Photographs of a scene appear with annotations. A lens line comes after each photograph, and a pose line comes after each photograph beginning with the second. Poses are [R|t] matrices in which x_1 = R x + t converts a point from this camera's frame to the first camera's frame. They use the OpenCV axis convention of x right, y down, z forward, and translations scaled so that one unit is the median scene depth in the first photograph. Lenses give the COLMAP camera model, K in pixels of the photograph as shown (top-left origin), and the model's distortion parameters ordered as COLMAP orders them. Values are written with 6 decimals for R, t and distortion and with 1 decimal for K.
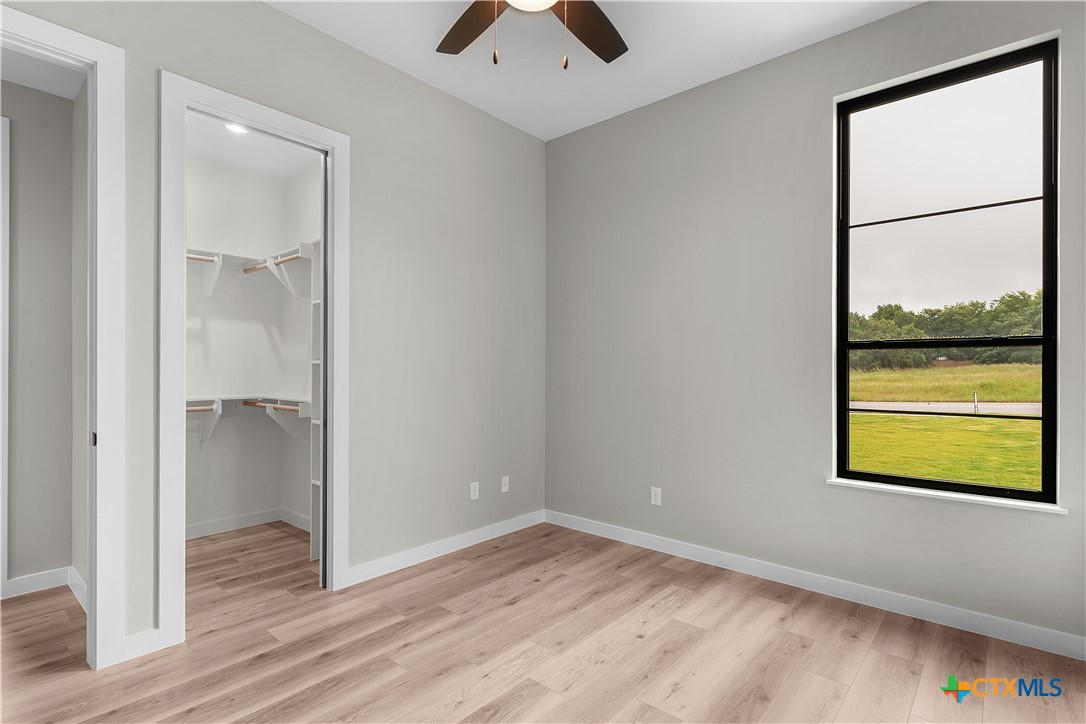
lens RADIAL K [[525.0, 0, 542.9], [0, 525.0, 367.0], [0, 0, 1]] dist [0.001387, -0.000791]
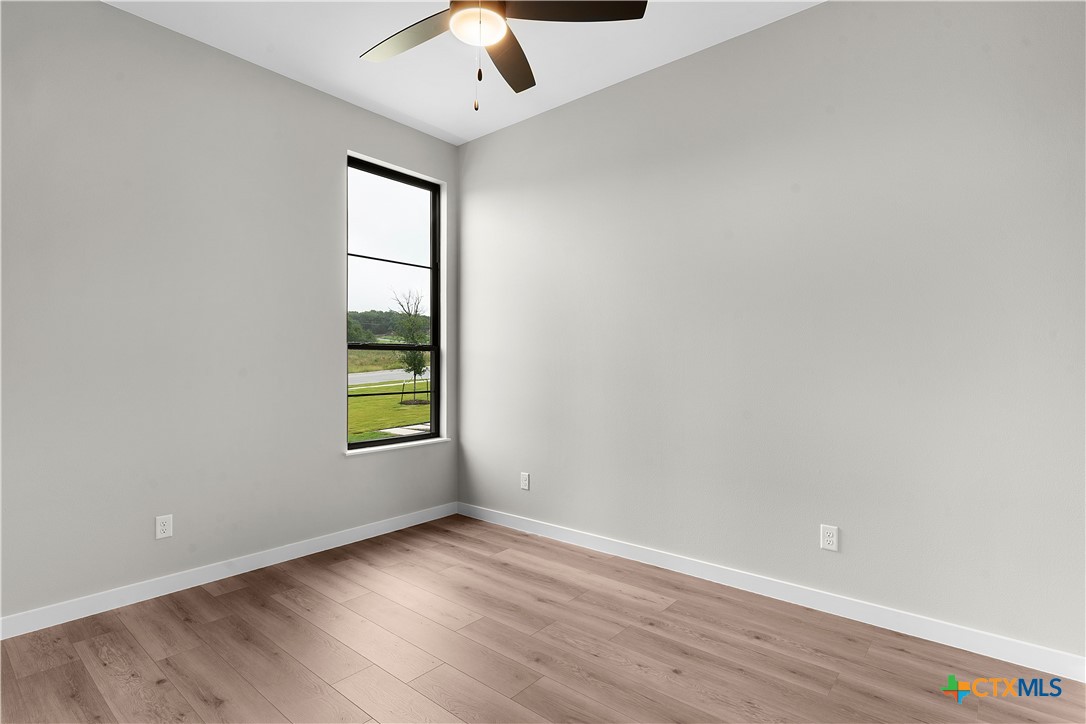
lens RADIAL K [[525.0, 0, 543.0], [0, 525.0, 361.4], [0, 0, 1]] dist [0.001387, -0.000791]
pose [[-0.017592, 0.007516, 0.999817, -0.705919], [0.000837, 0.999972, -0.007502, 0.008206], [-0.999845, 0.000704, -0.017598, 0.545615]]
